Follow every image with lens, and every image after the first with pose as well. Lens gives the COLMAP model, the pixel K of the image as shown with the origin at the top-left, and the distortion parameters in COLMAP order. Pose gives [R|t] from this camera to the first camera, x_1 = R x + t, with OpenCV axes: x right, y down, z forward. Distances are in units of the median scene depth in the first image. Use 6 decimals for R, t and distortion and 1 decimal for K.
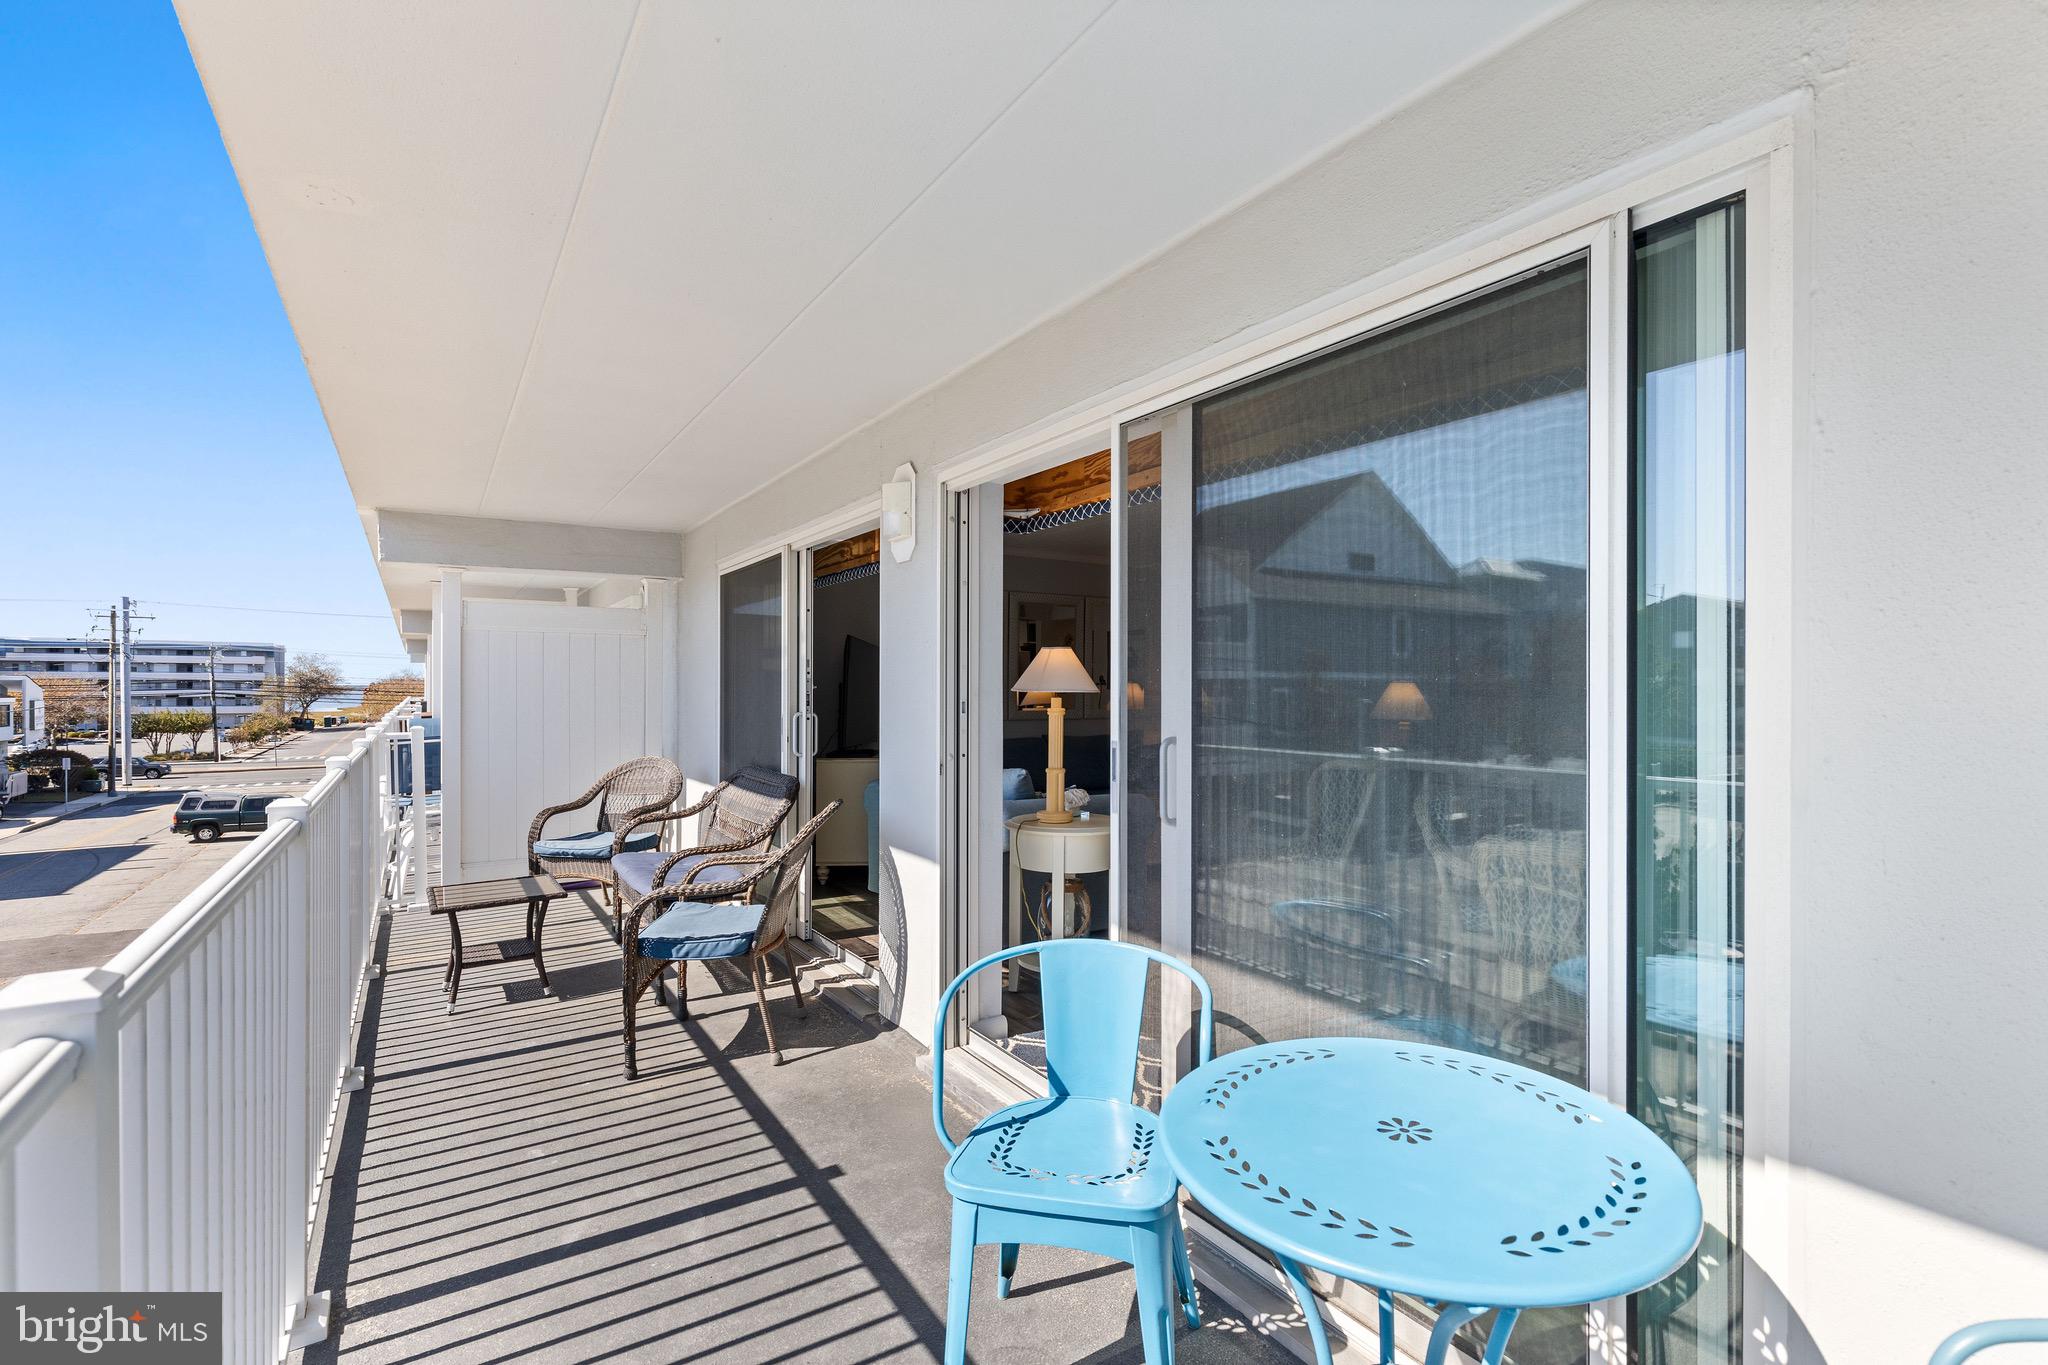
lens RADIAL K [[928.9, 0, 1023.2], [0, 928.9, 688.8], [0, 0, 1]] dist [0.003234, 0.000602]
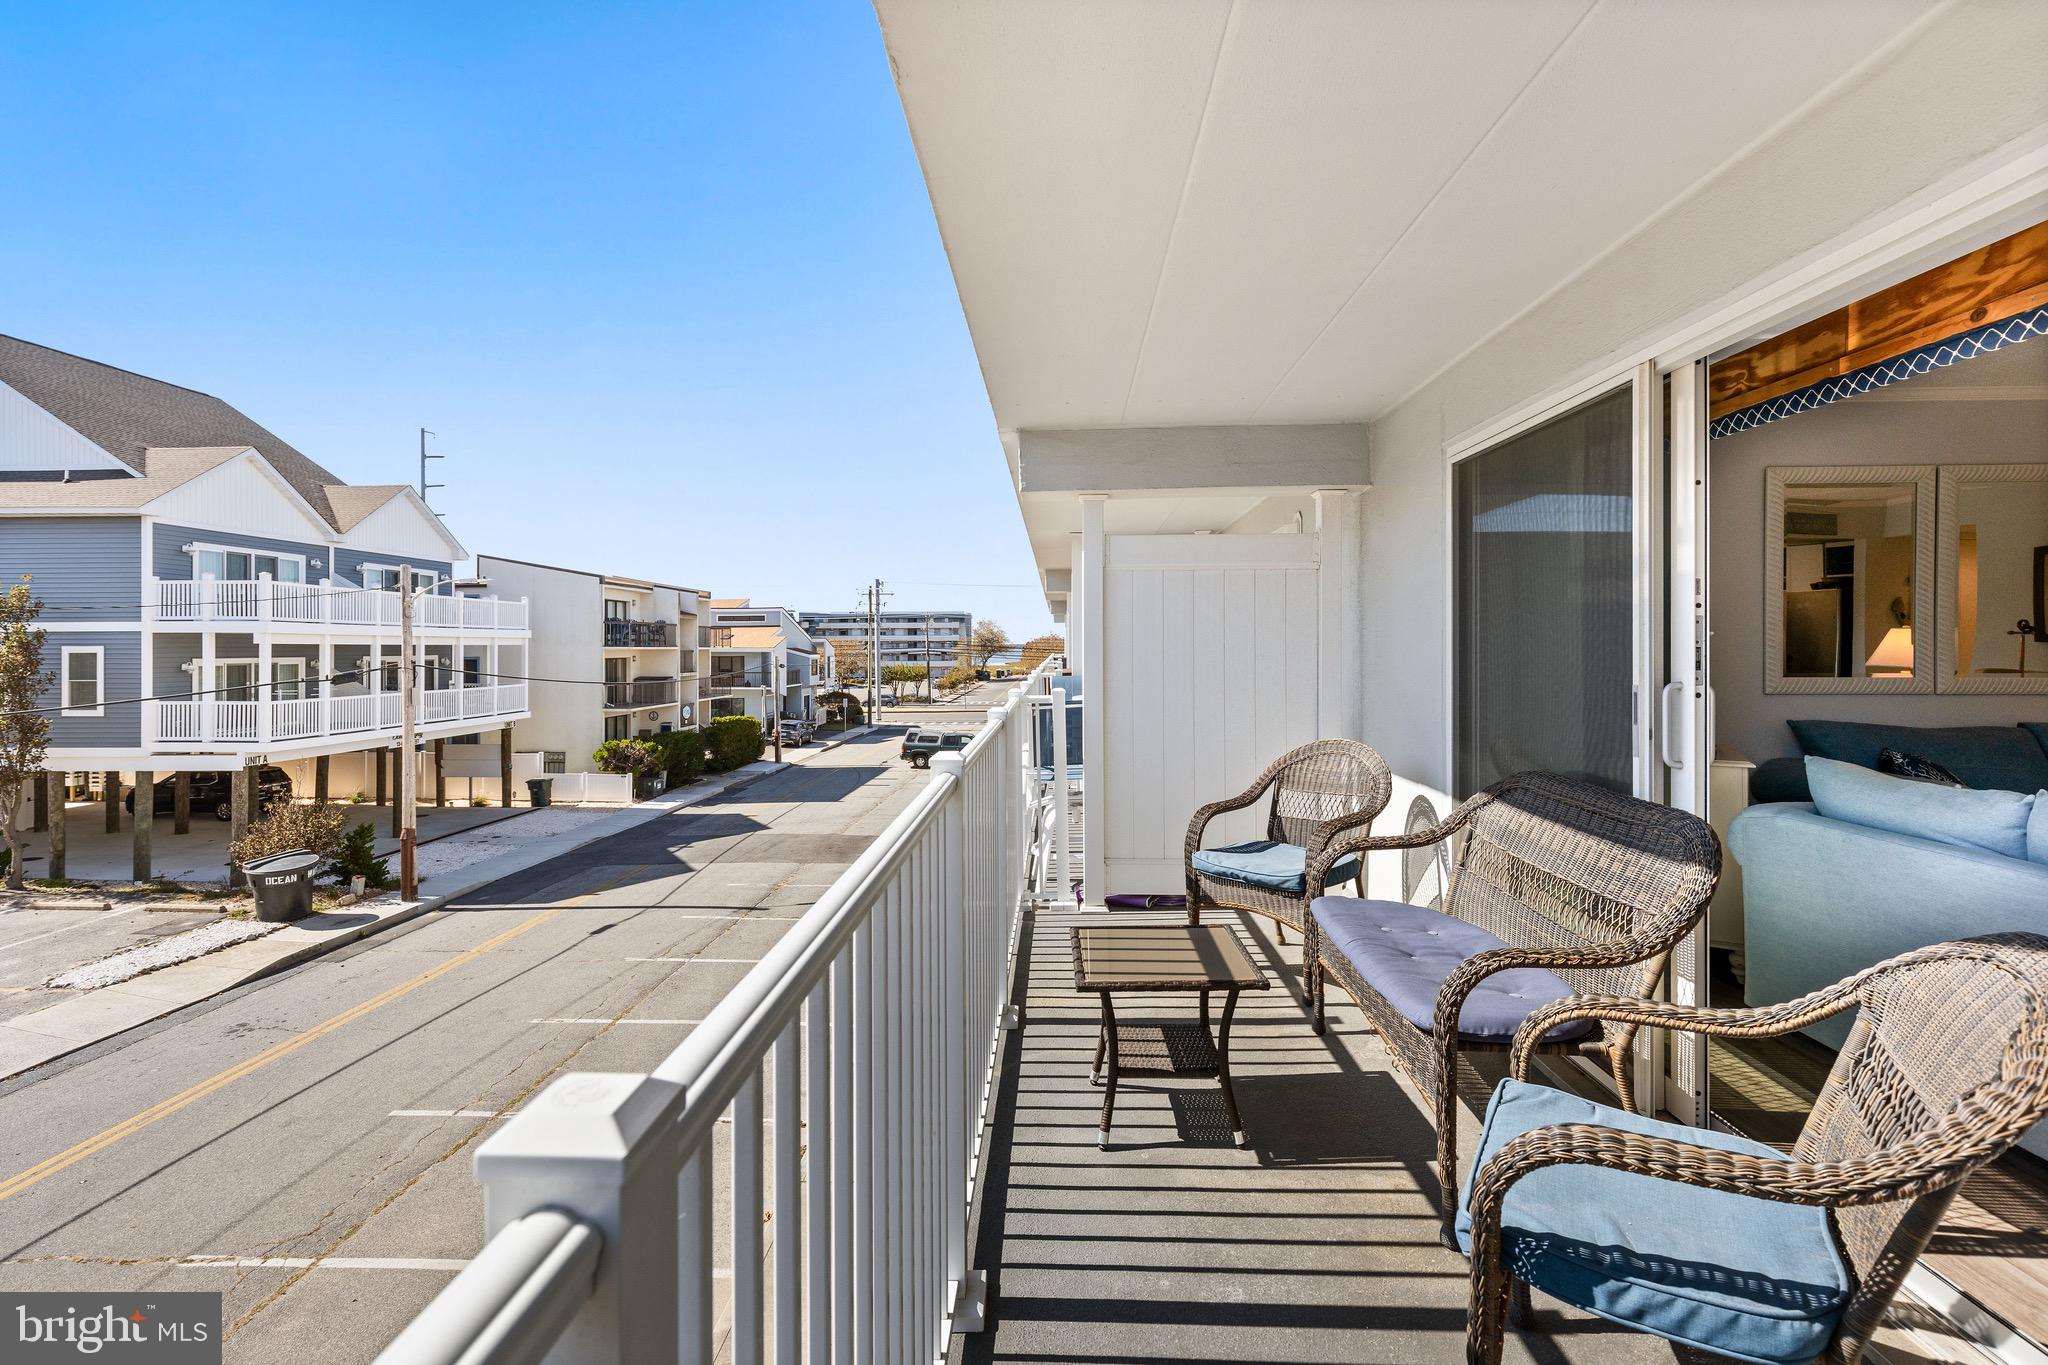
lens RADIAL K [[928.9, 0, 1023.2], [0, 928.9, 688.8], [0, 0, 1]] dist [0.003234, 0.000602]
pose [[0.816252, 0.021074, -0.577311, -0.109230], [0.005893, 0.998979, 0.044799, 0.001479], [0.577666, -0.039970, 0.815294, 0.168300]]
